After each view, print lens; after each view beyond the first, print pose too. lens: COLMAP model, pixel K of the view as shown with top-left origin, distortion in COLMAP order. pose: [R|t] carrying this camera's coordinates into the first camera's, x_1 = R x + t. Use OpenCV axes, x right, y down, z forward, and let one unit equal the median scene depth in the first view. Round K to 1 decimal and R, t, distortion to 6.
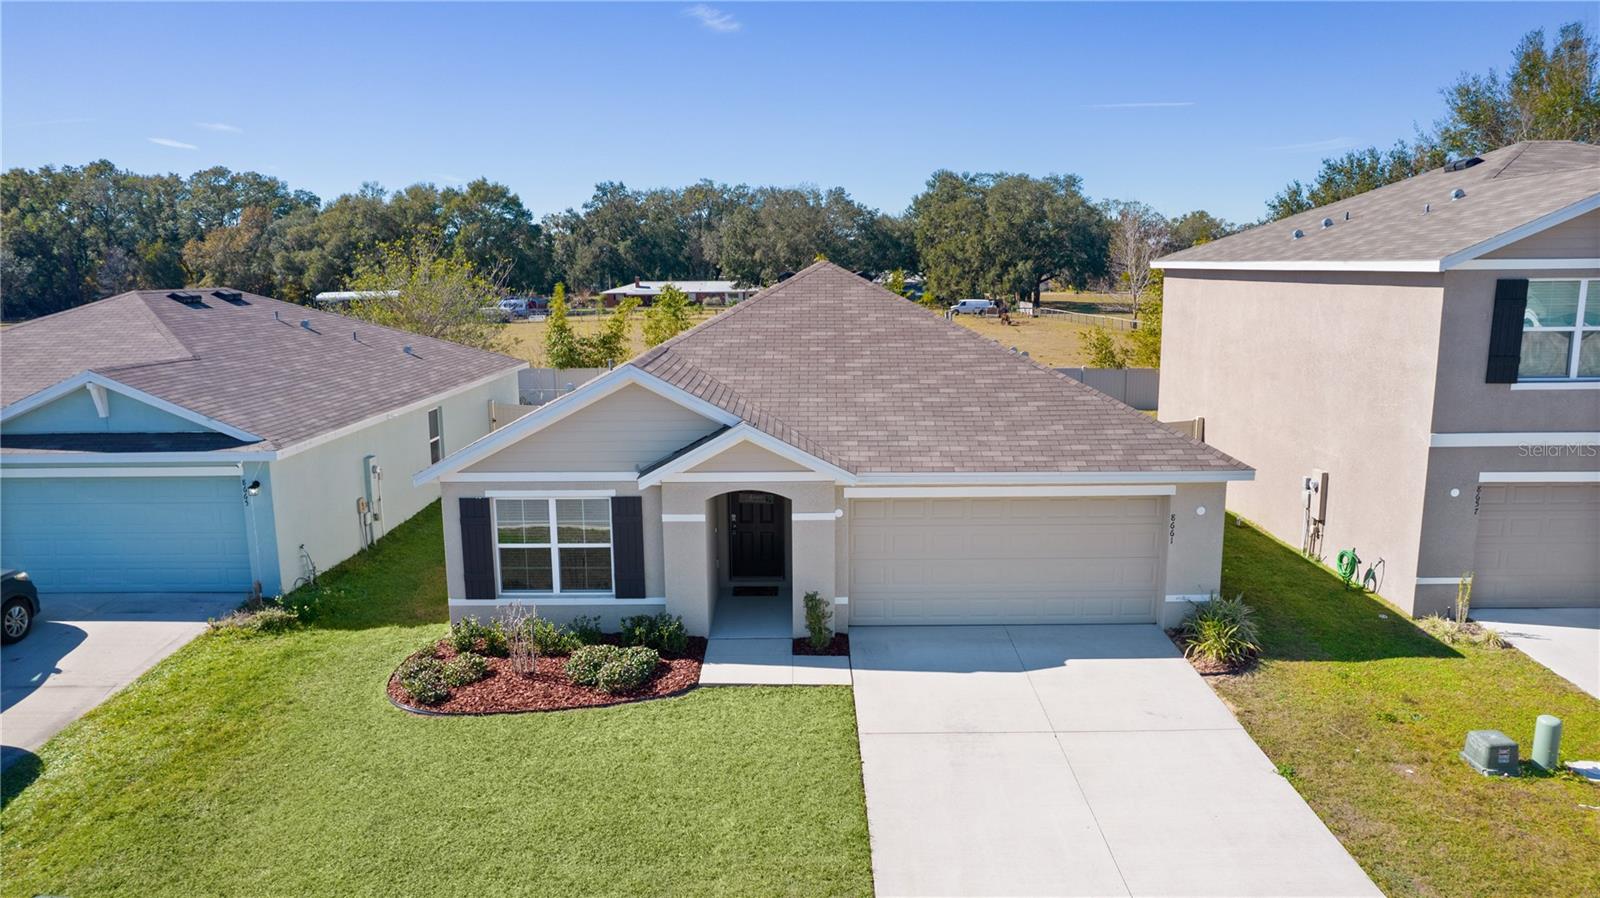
lens RADIAL K [[1036.0, 0, 797.6], [0, 1036.0, 434.6], [0, 0, 1]] dist [-0.075038, 0.067090]
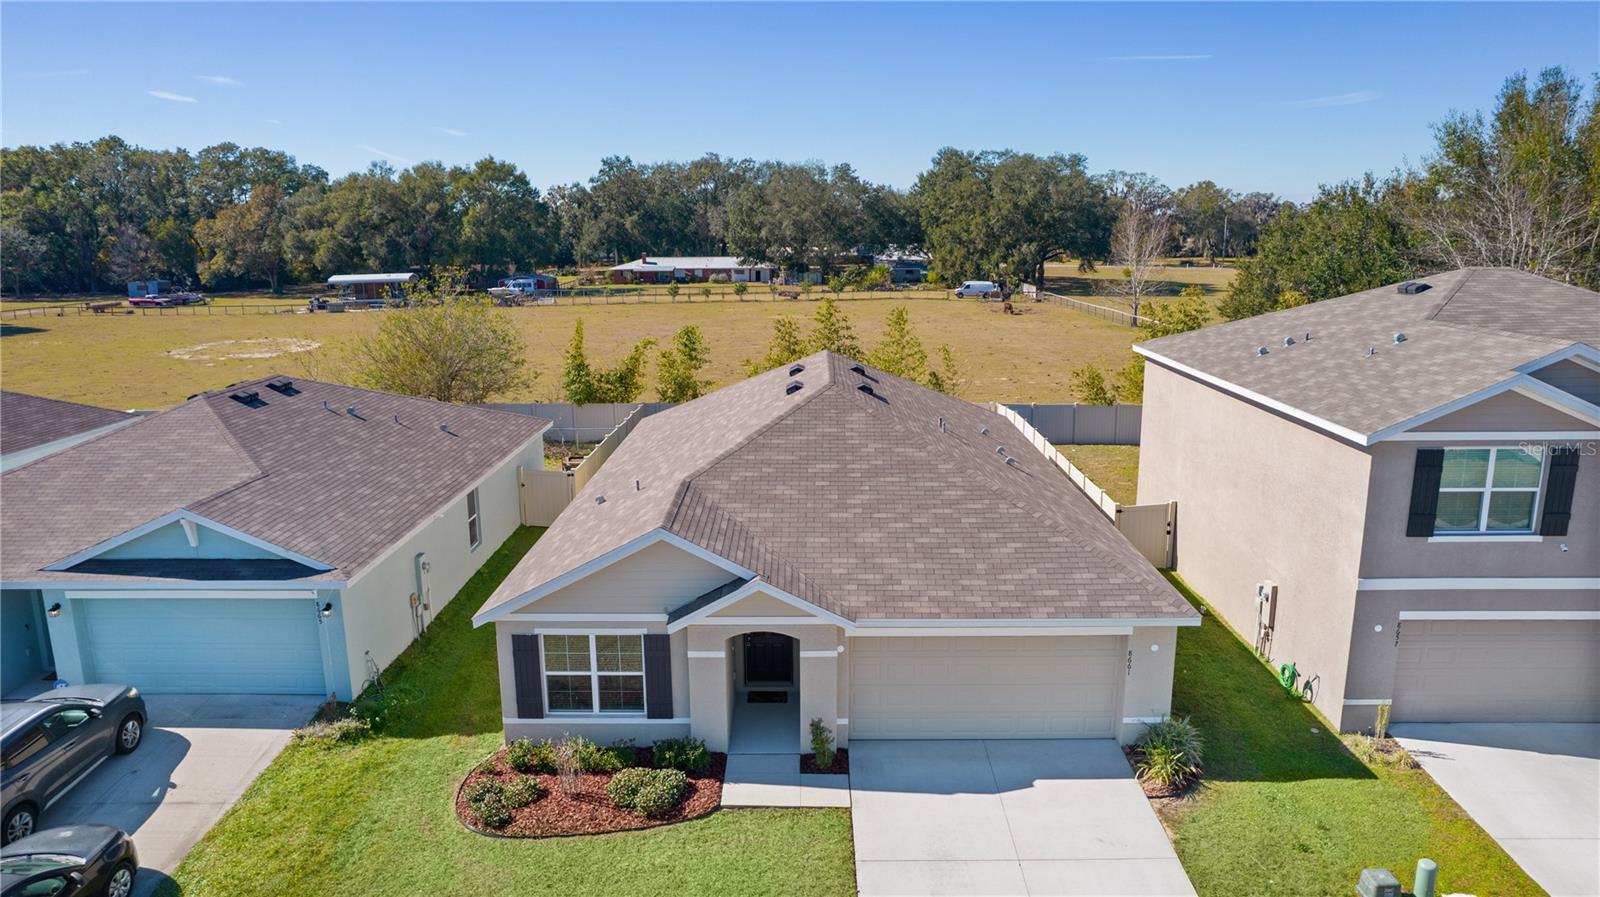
lens RADIAL K [[1036.0, 0, 797.6], [0, 1036.0, 434.1], [0, 0, 1]] dist [-0.075038, 0.067090]
pose [[0.999985, 0.002141, -0.004991, -0.002610], [-0.001938, 0.999182, 0.040396, -0.203195], [0.005073, -0.040386, 0.999171, -0.138491]]
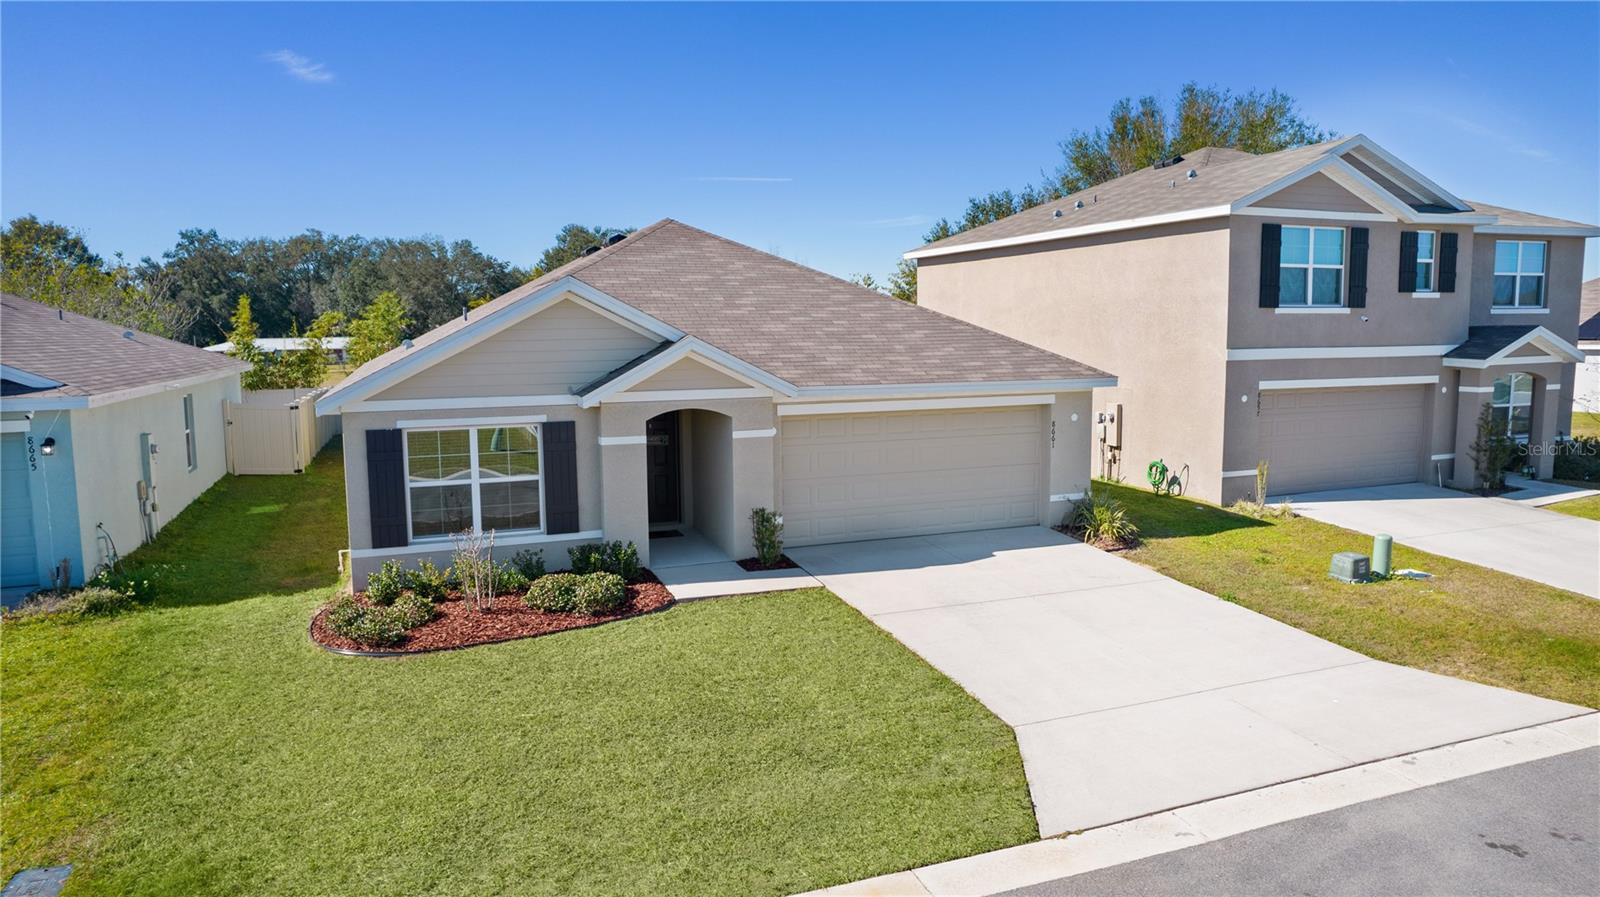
lens RADIAL K [[1036.0, 0, 797.6], [0, 1036.0, 434.1], [0, 0, 1]] dist [-0.075038, 0.067090]
pose [[0.931448, -0.038742, 0.361805, -0.291341], [0.061657, 0.996742, -0.052003, 0.127778], [-0.358612, 0.070746, 0.930802, 0.051083]]
